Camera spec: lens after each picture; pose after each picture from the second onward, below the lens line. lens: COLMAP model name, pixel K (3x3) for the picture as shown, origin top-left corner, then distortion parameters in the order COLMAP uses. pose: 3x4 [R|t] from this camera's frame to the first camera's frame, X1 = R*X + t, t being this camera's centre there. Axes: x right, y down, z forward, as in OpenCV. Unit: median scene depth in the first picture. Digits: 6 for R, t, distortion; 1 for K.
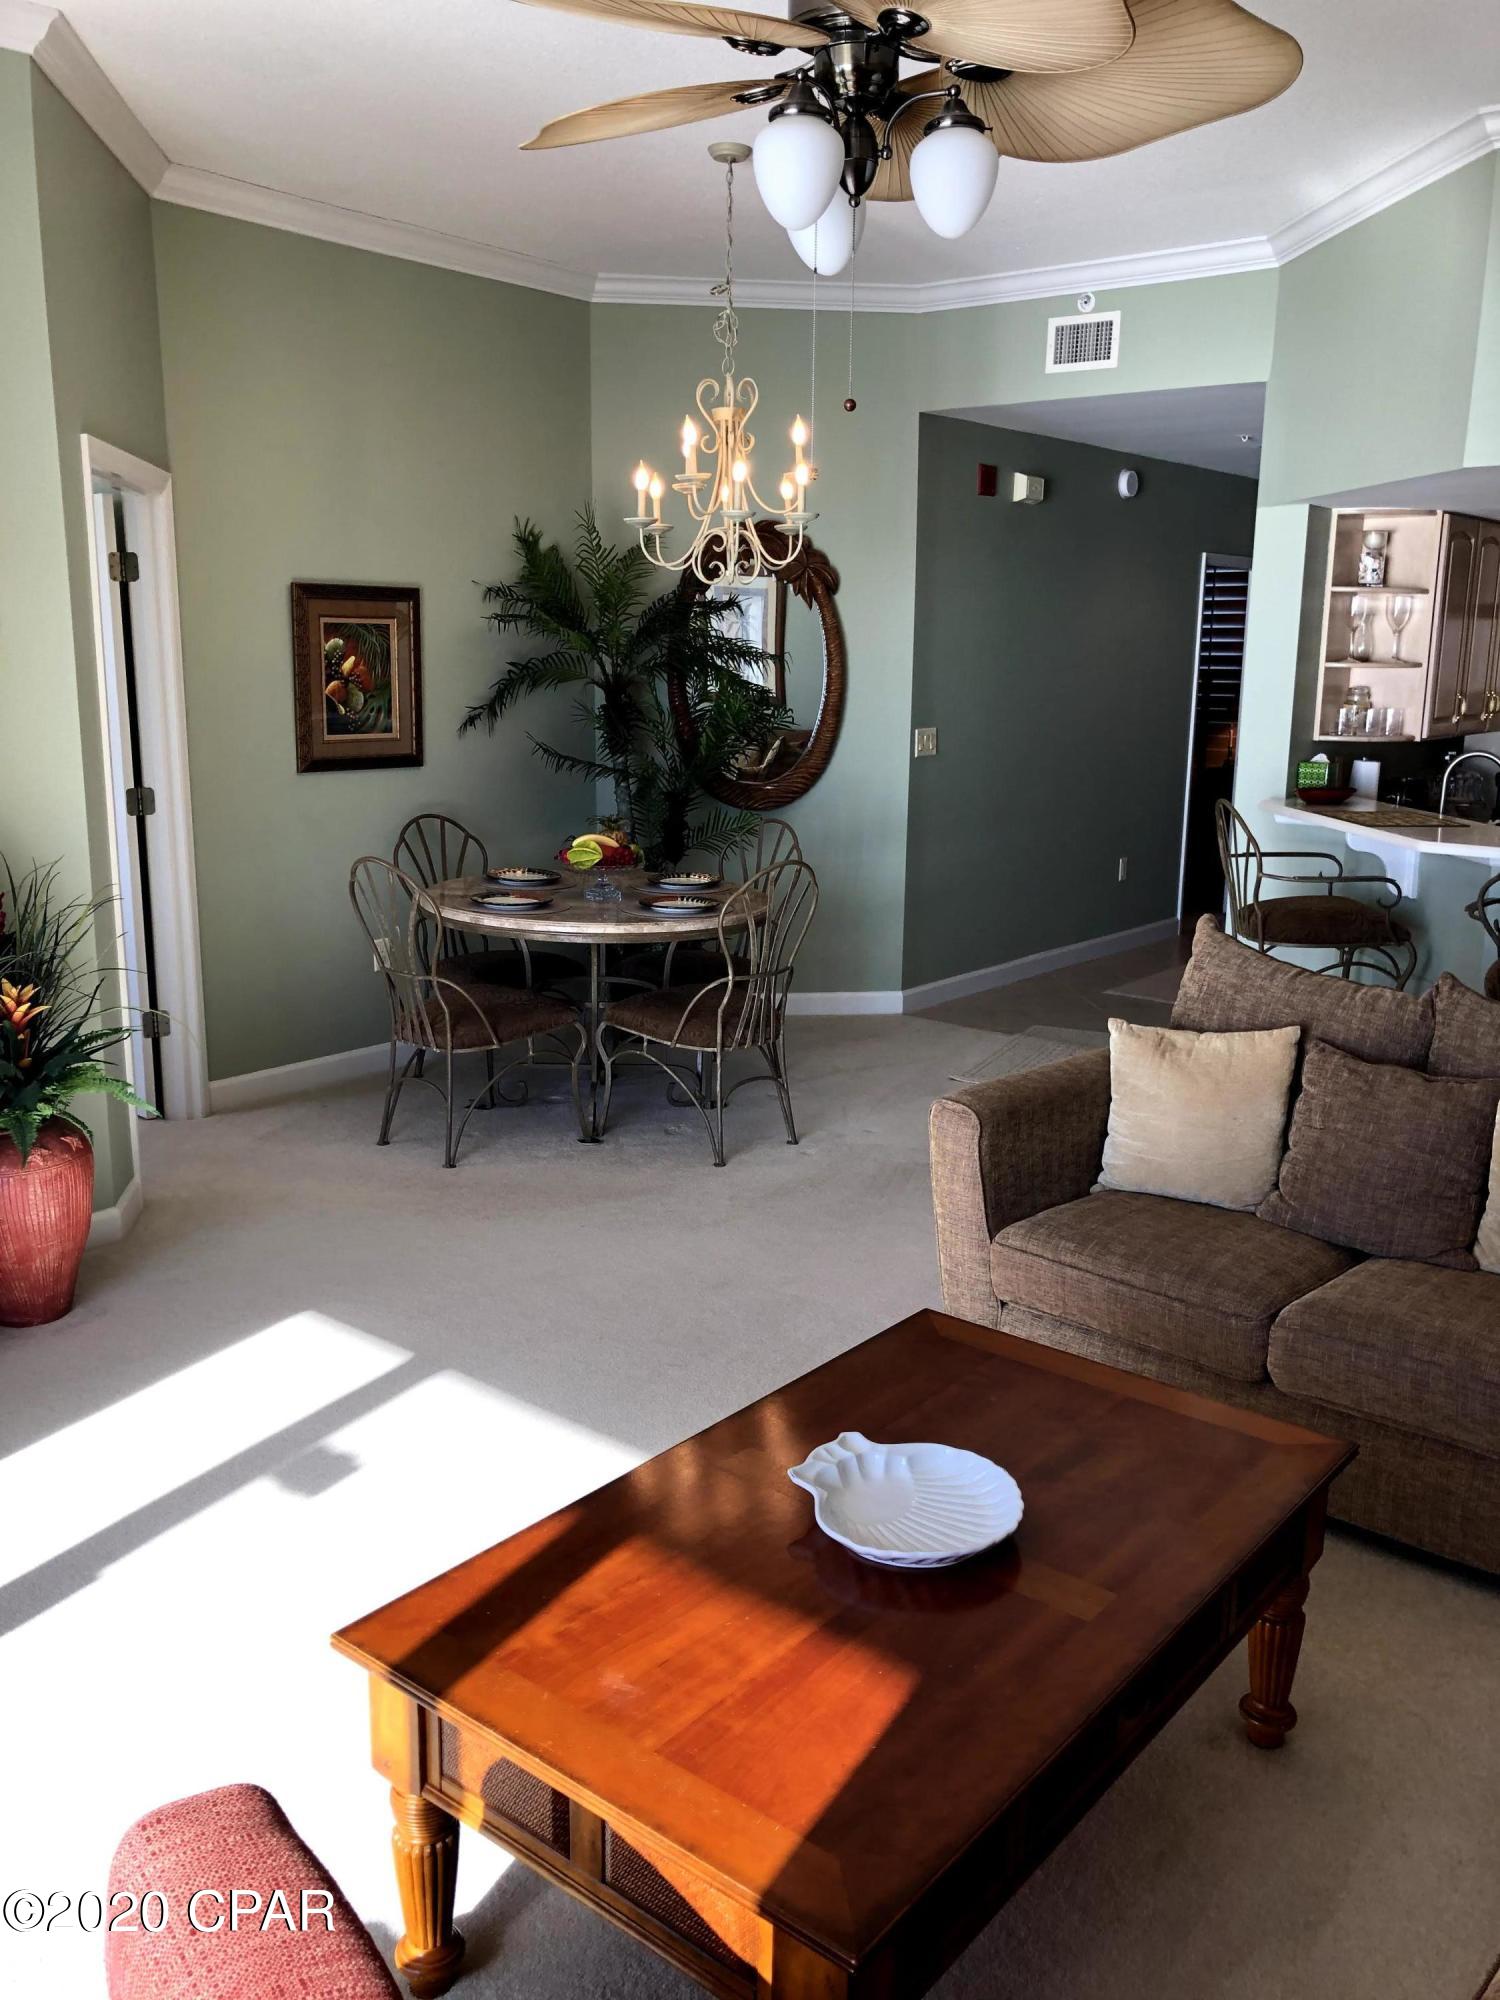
lens RADIAL K [[1630.6, 0, 797.0], [0, 1630.6, 974.4], [0, 0, 1]] dist [0.090314, -0.174055]
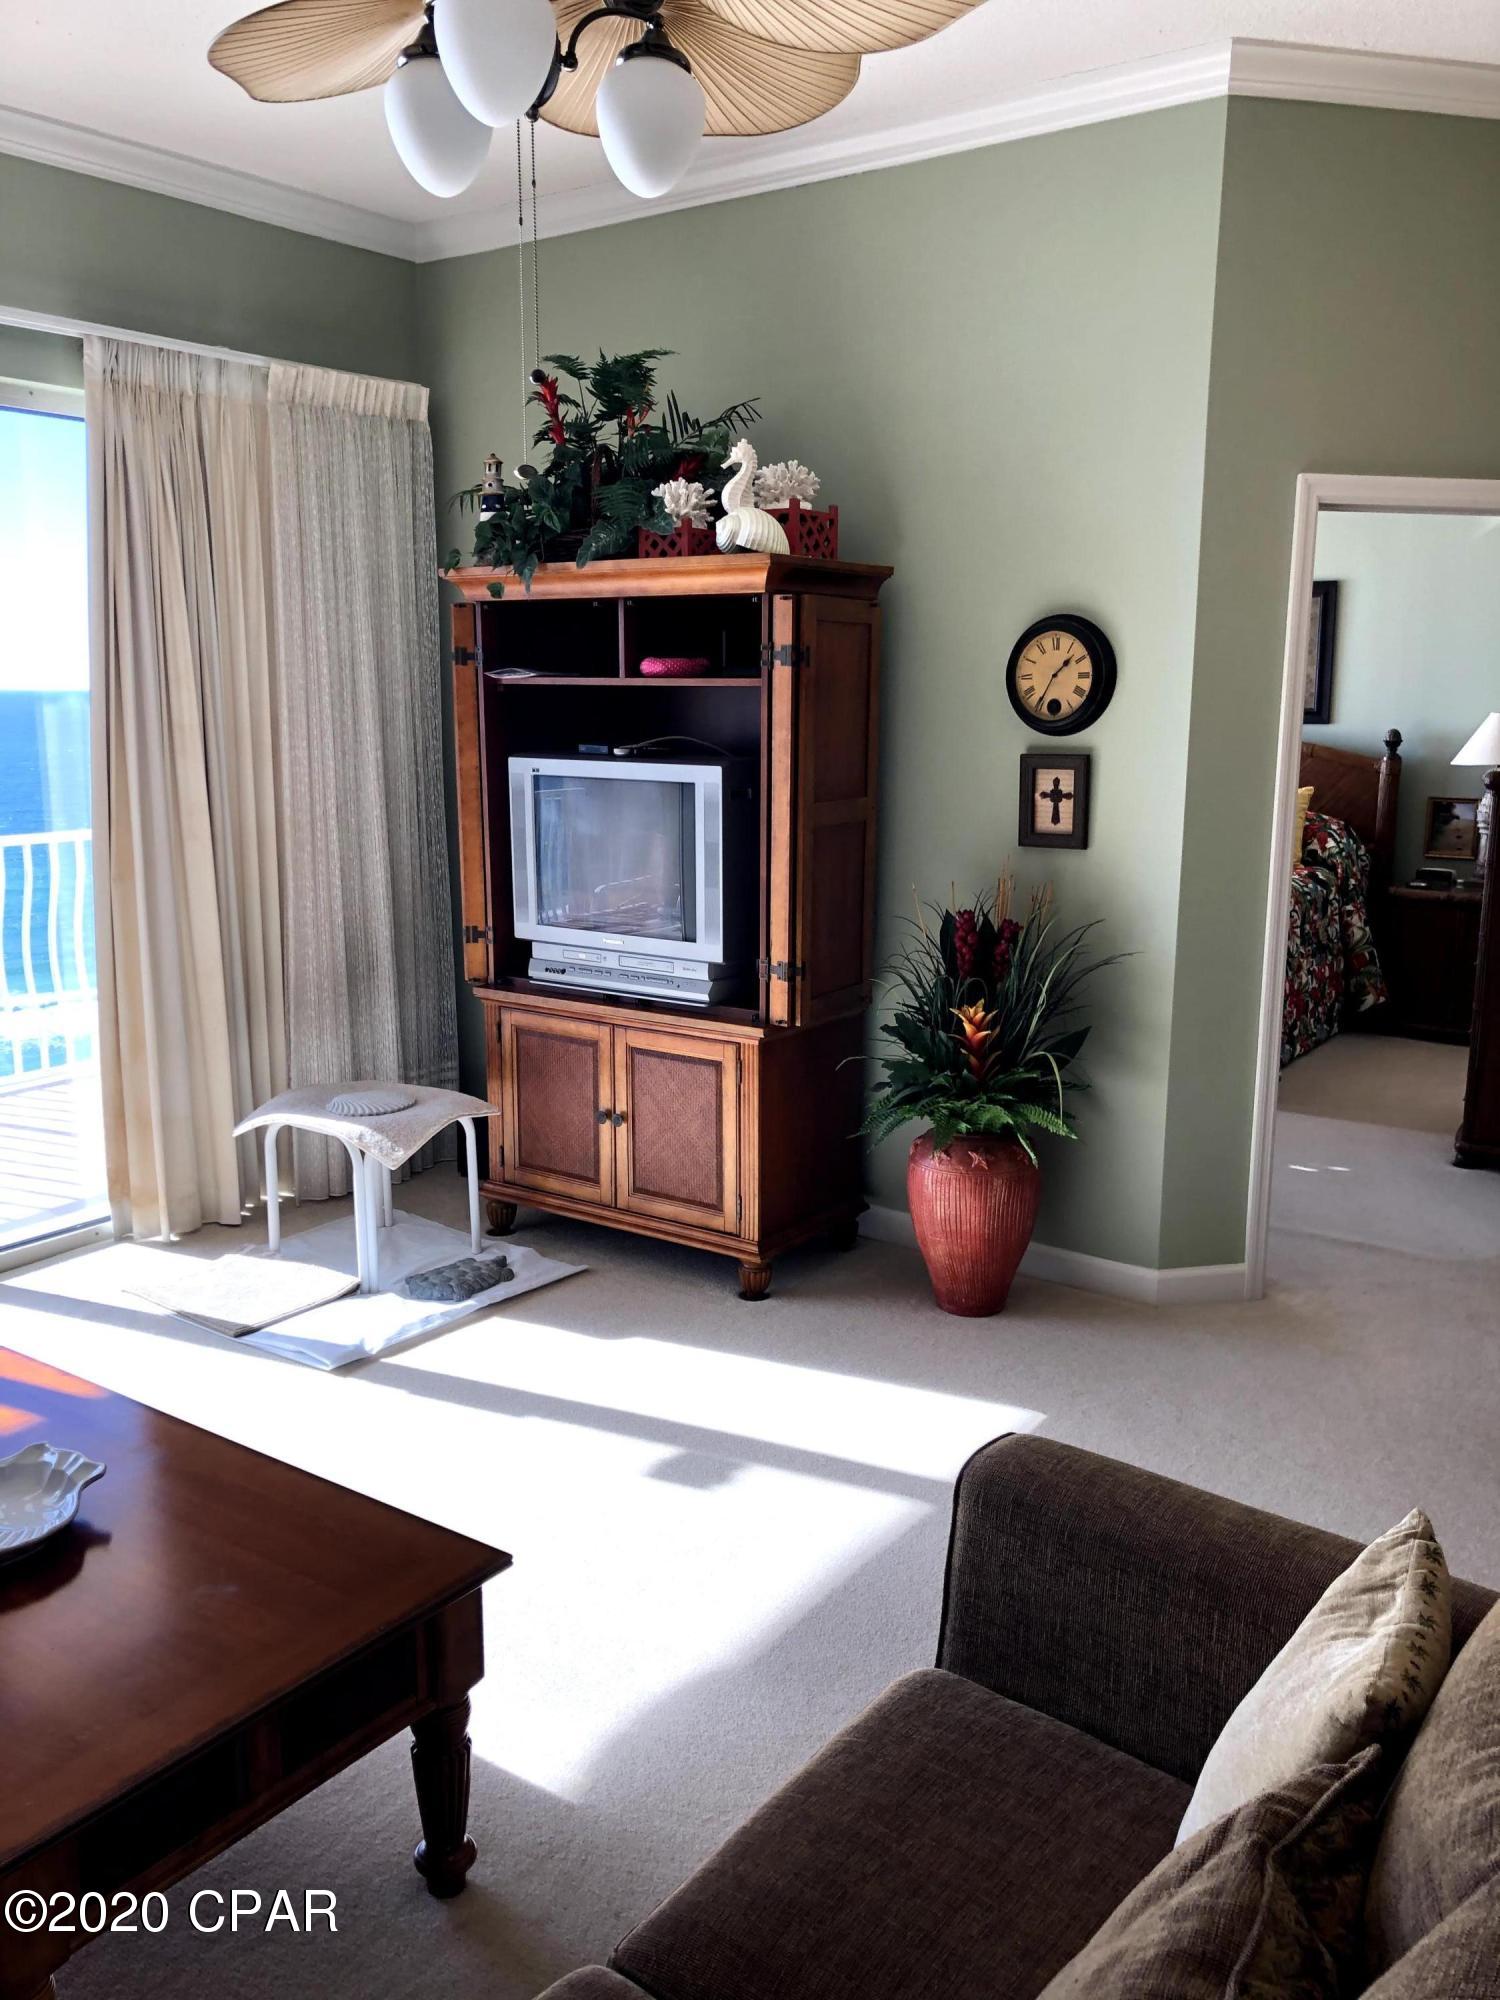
lens RADIAL K [[1645.1, 0, 748.8], [0, 1645.1, 1009.3], [0, 0, 1]] dist [0.078810, -0.196131]
pose [[0.053708, 0.173293, -0.983405, 0.387732], [-0.205039, 0.965755, 0.158984, -0.087648], [0.977279, 0.193098, 0.087400, 0.491686]]
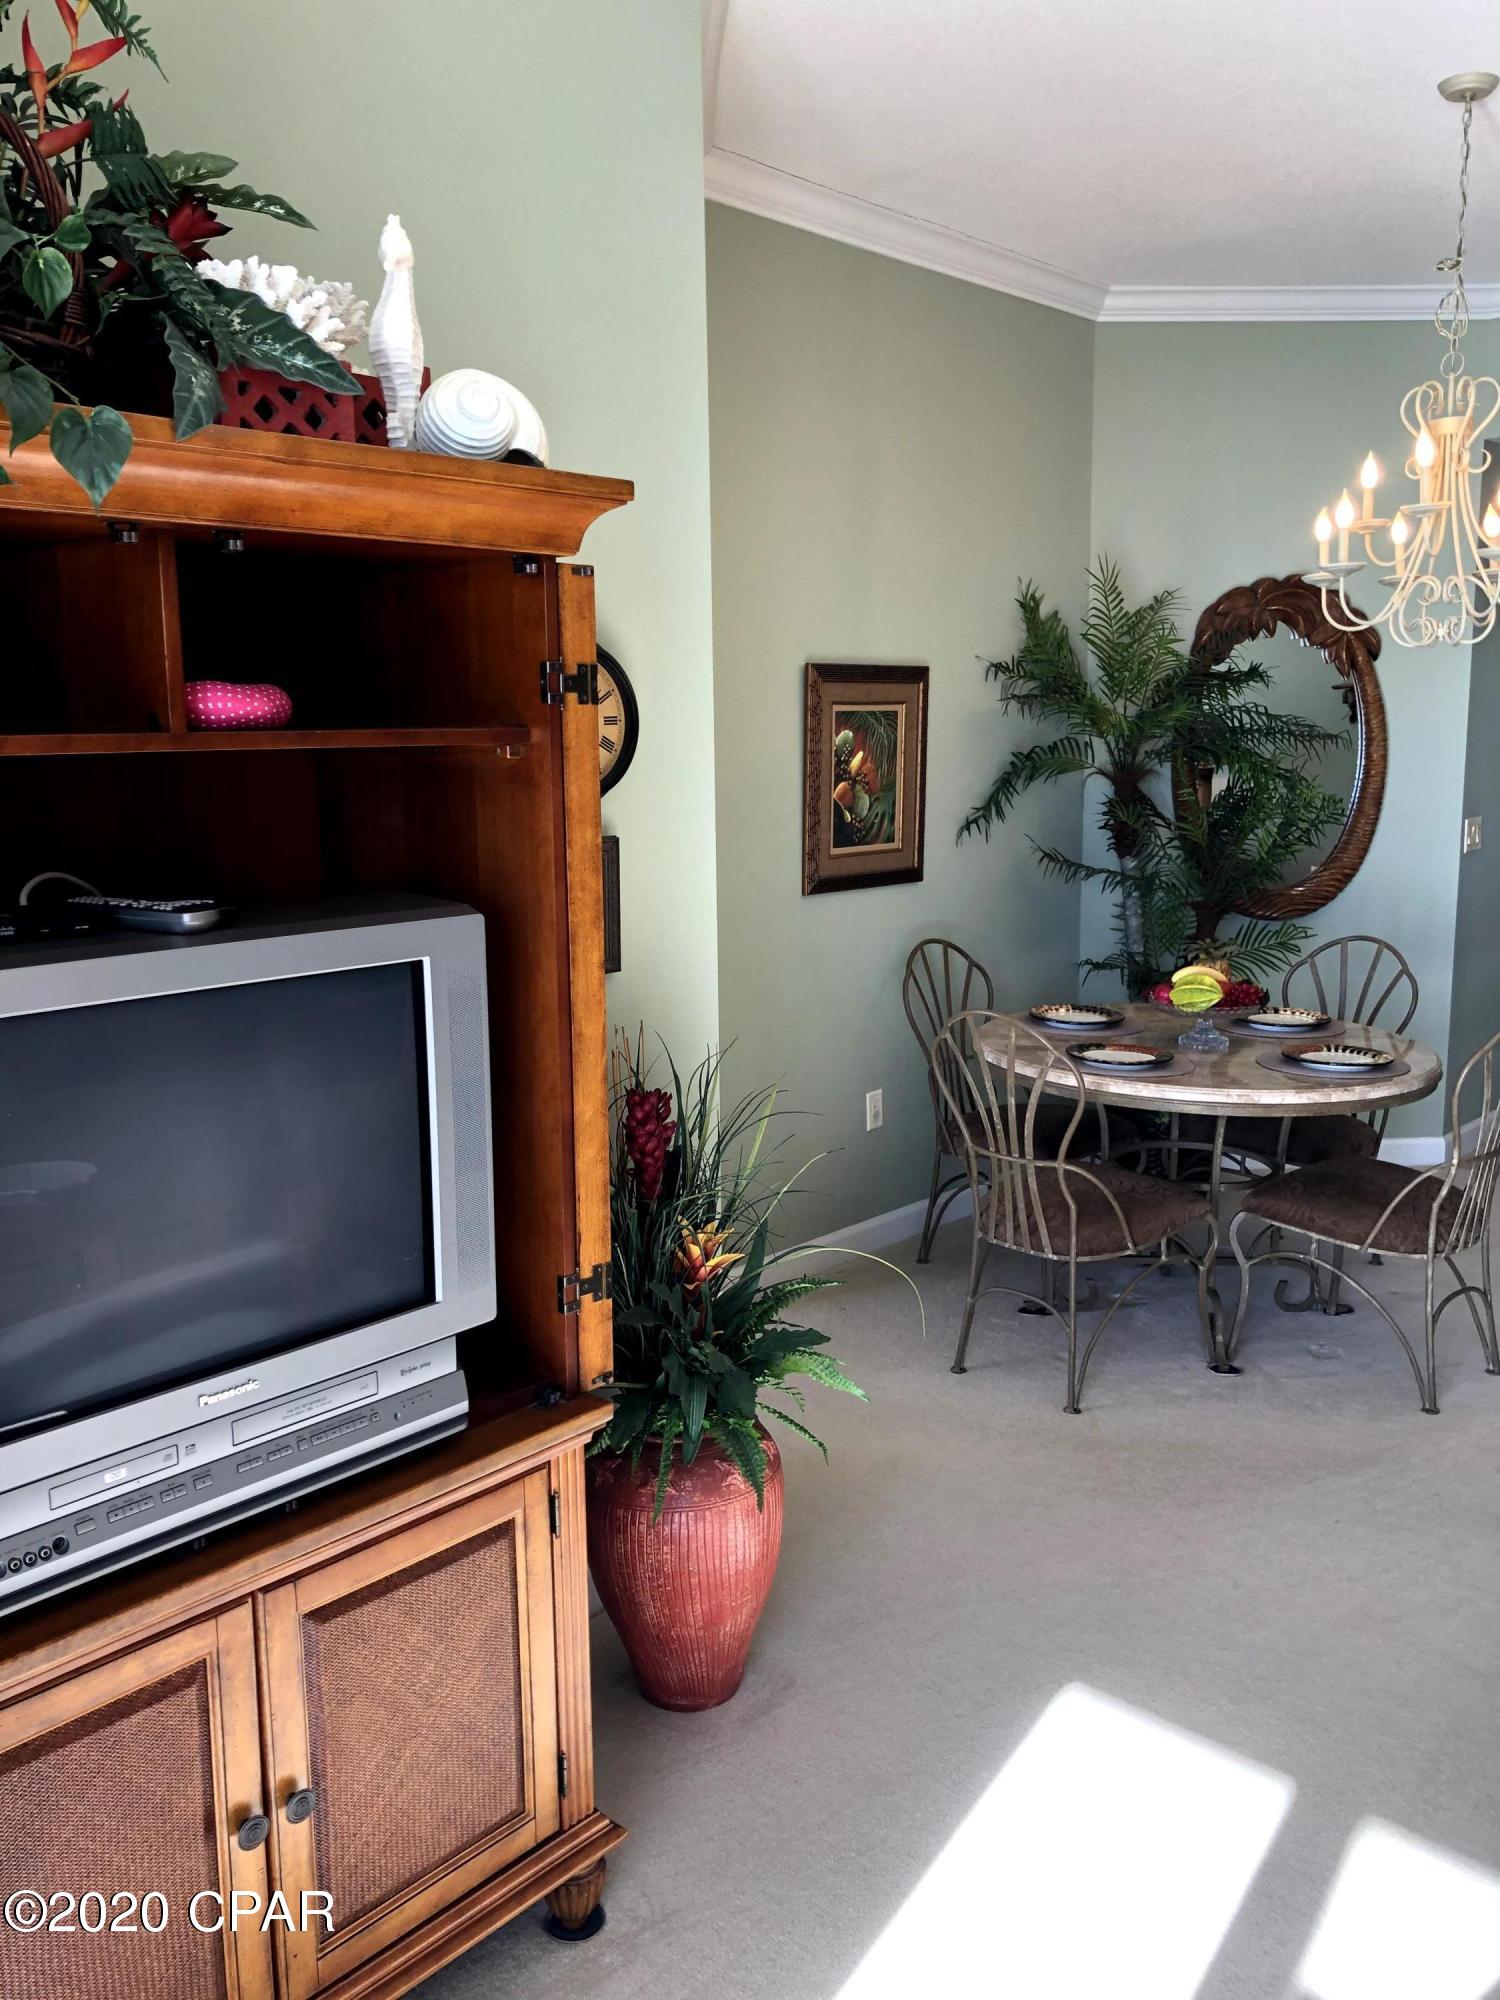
lens RADIAL K [[1630.6, 0, 797.0], [0, 1630.6, 974.4], [0, 0, 1]] dist [0.090314, -0.174055]
pose [[0.997562, -0.014789, -0.068198, -0.249496], [0.011576, 0.998815, -0.047278, -0.044727], [0.068816, 0.046373, 0.996551, 0.193178]]
